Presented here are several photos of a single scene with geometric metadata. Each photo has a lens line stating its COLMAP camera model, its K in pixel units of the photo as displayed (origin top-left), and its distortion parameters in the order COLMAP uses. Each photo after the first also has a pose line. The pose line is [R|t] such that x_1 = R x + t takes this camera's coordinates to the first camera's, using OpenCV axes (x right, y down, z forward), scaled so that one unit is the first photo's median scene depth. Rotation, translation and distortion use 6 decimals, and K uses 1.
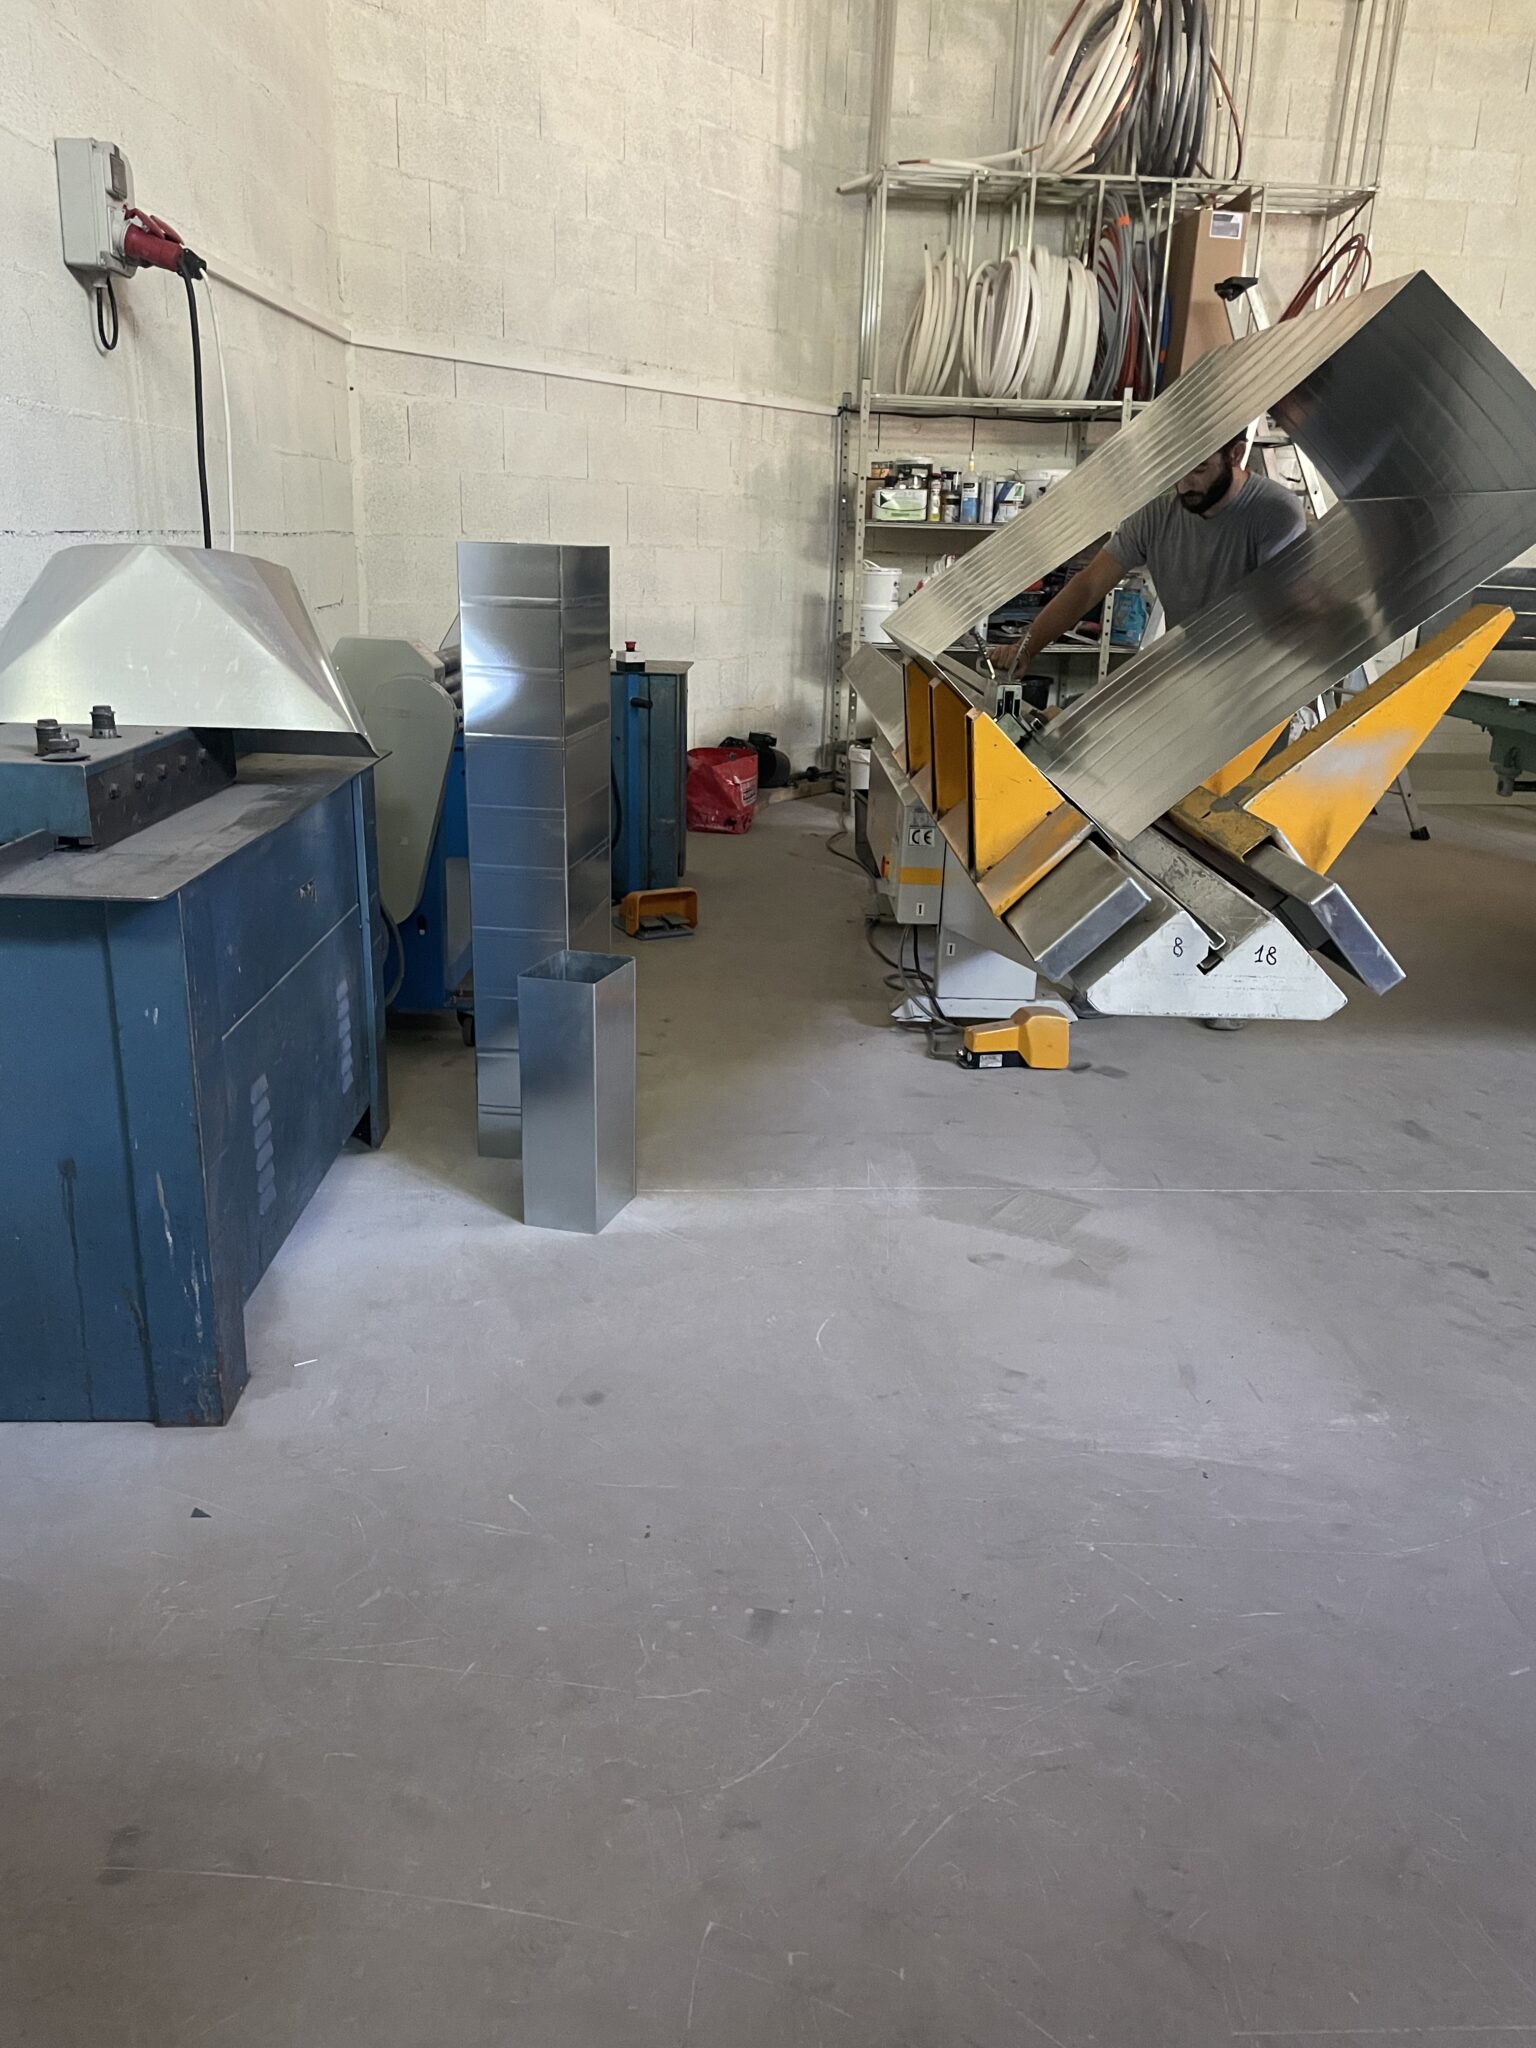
lens RADIAL K [[1557.1, 0, 774.2], [0, 1557.1, 1049.8], [0, 0, 1]] dist [0.092272, -0.123362]
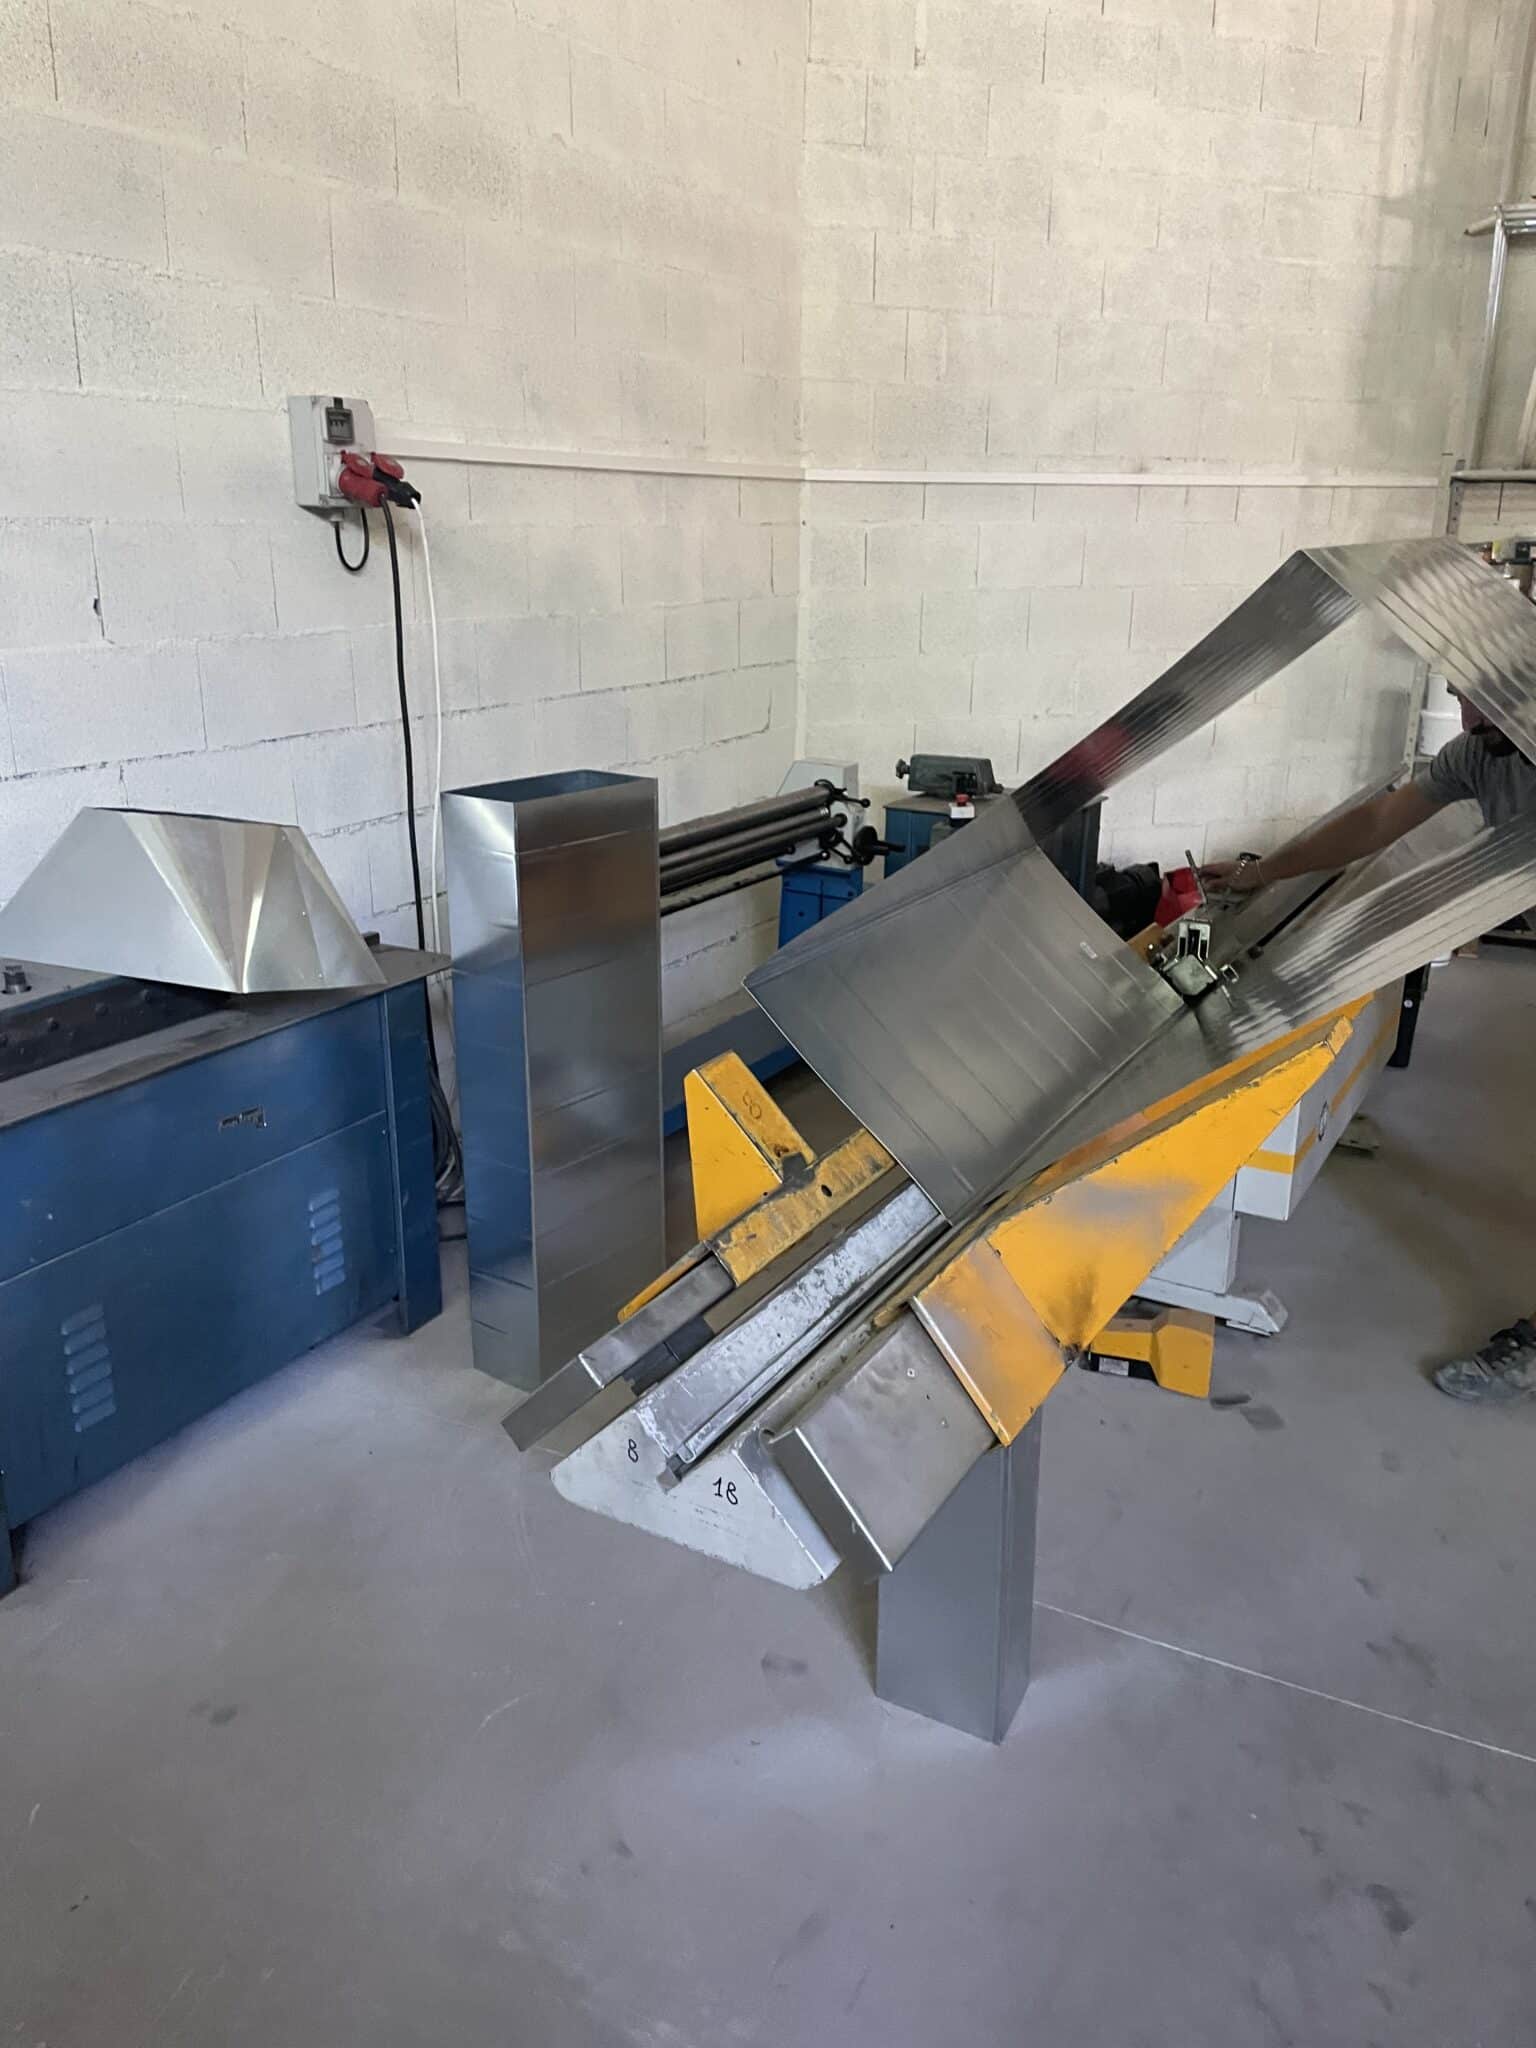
lens RADIAL K [[1552.5, 0, 744.4], [0, 1552.5, 1018.8], [0, 0, 1]] dist [0.088610, -0.116809]
pose [[0.854927, 0.126560, -0.503073, 0.235324], [-0.135256, 0.990621, 0.019359, -0.106406], [0.500805, 0.051494, 0.864027, 0.111246]]
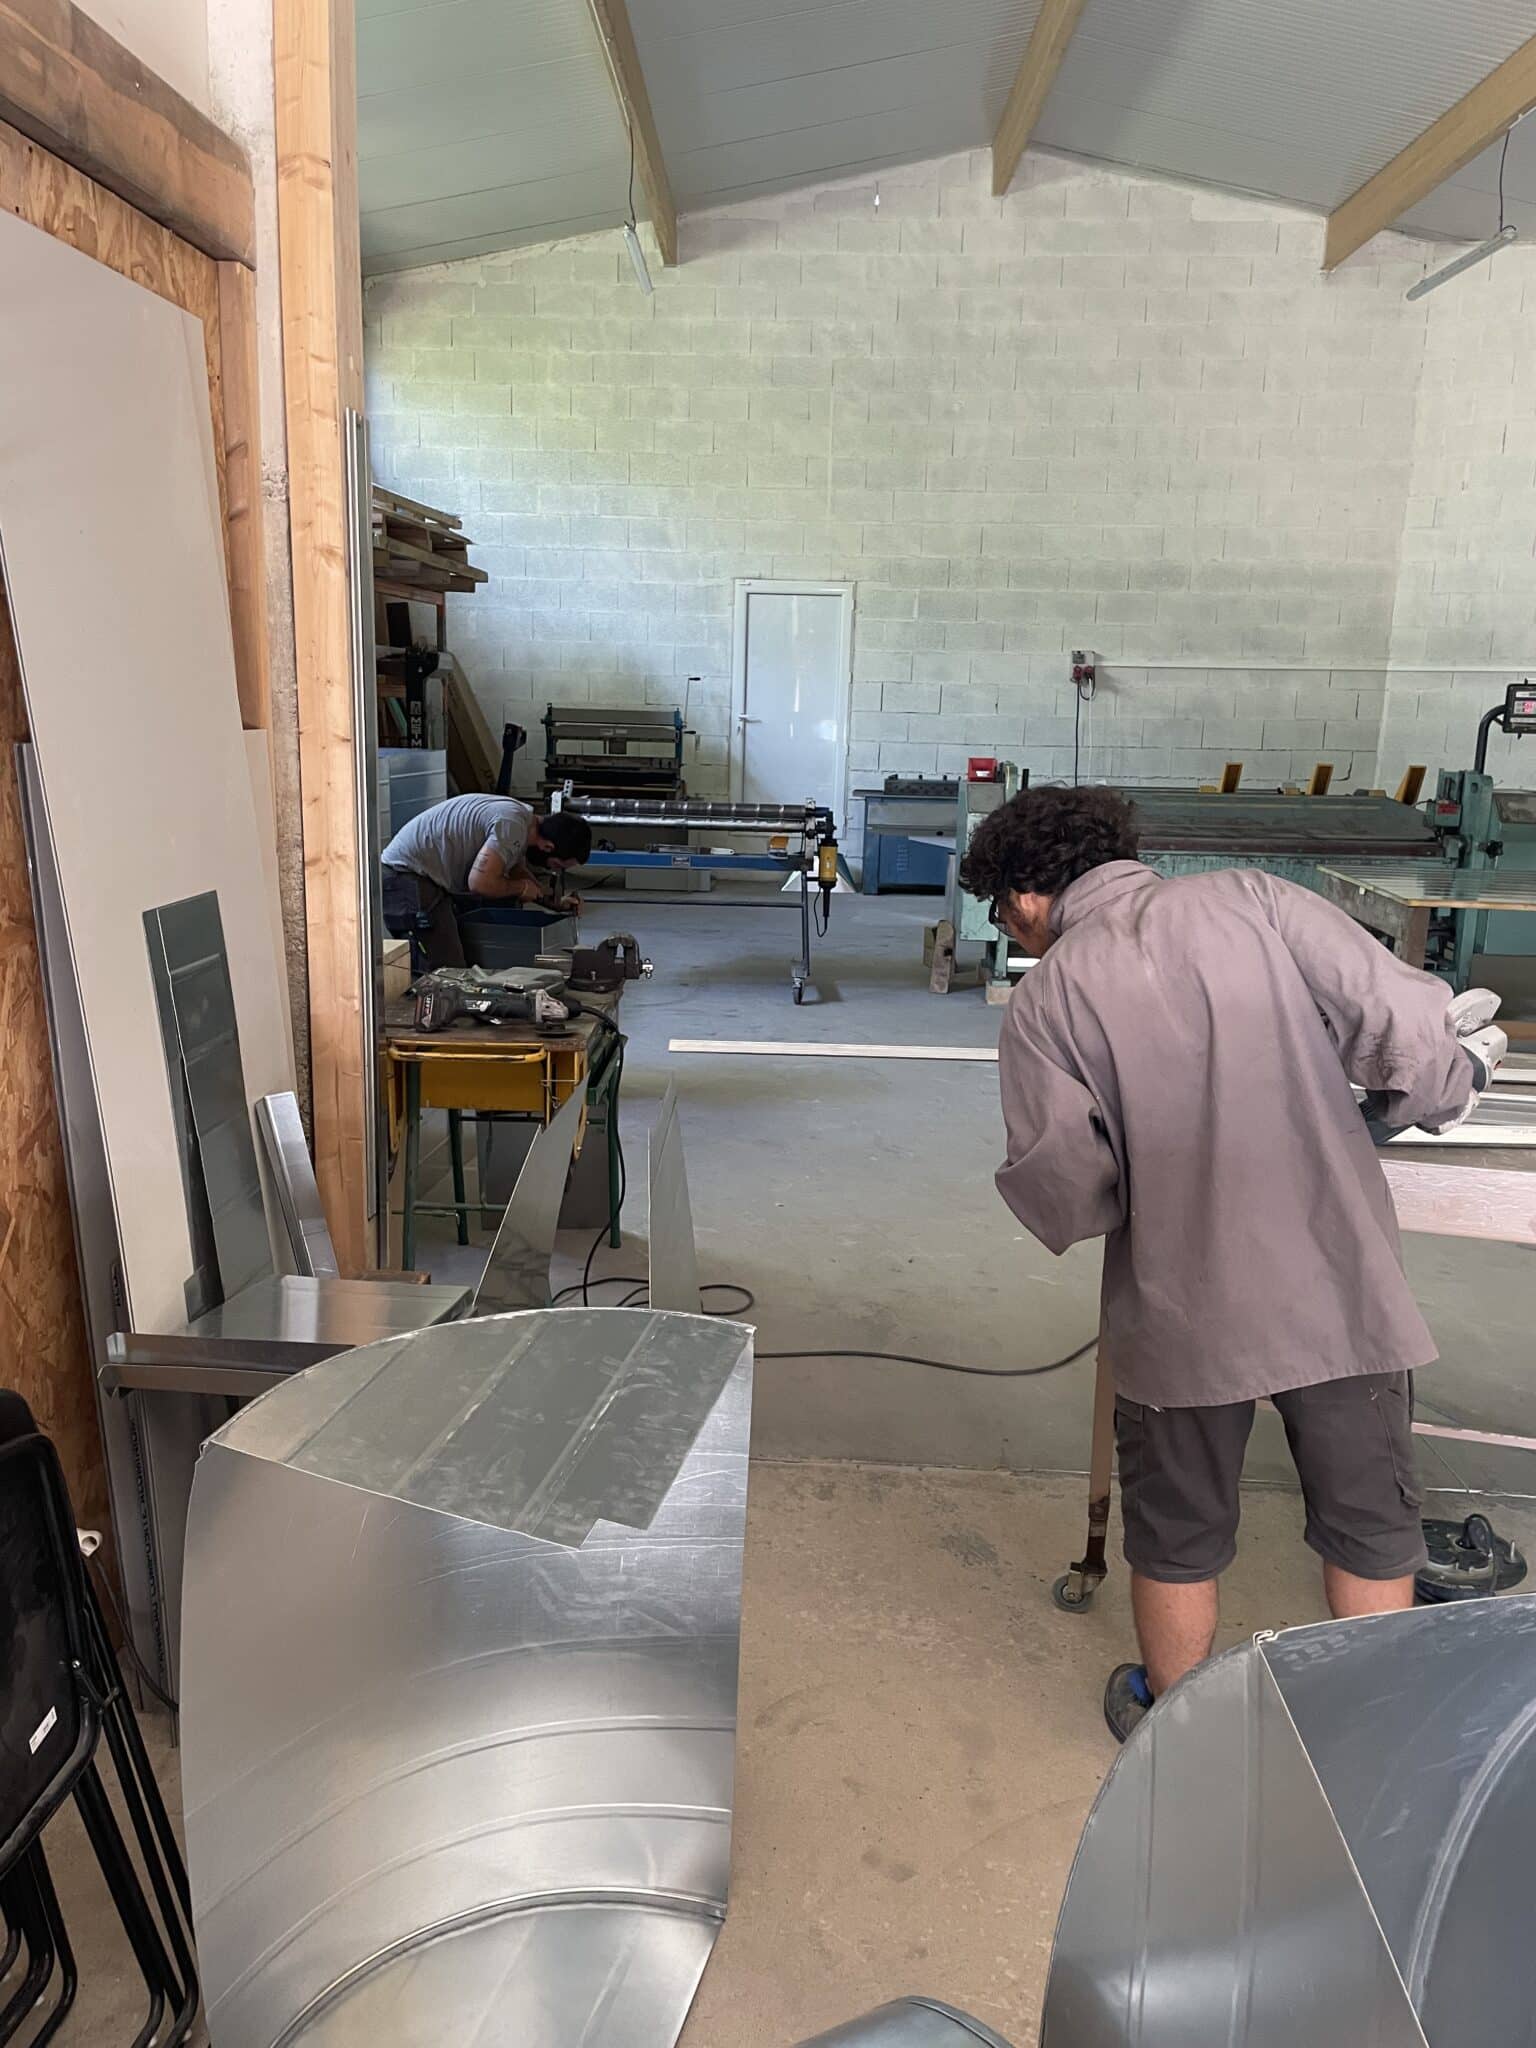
lens RADIAL K [[1555.5, 0, 766.4], [0, 1555.5, 1025.5], [0, 0, 1]] dist [0.091906, -0.125242]
pose [[-0.074655, 0.169994, -0.982613, 1.939159], [-0.329831, 0.925694, 0.185206, -0.094127], [0.941083, 0.337923, -0.013038, 0.338225]]
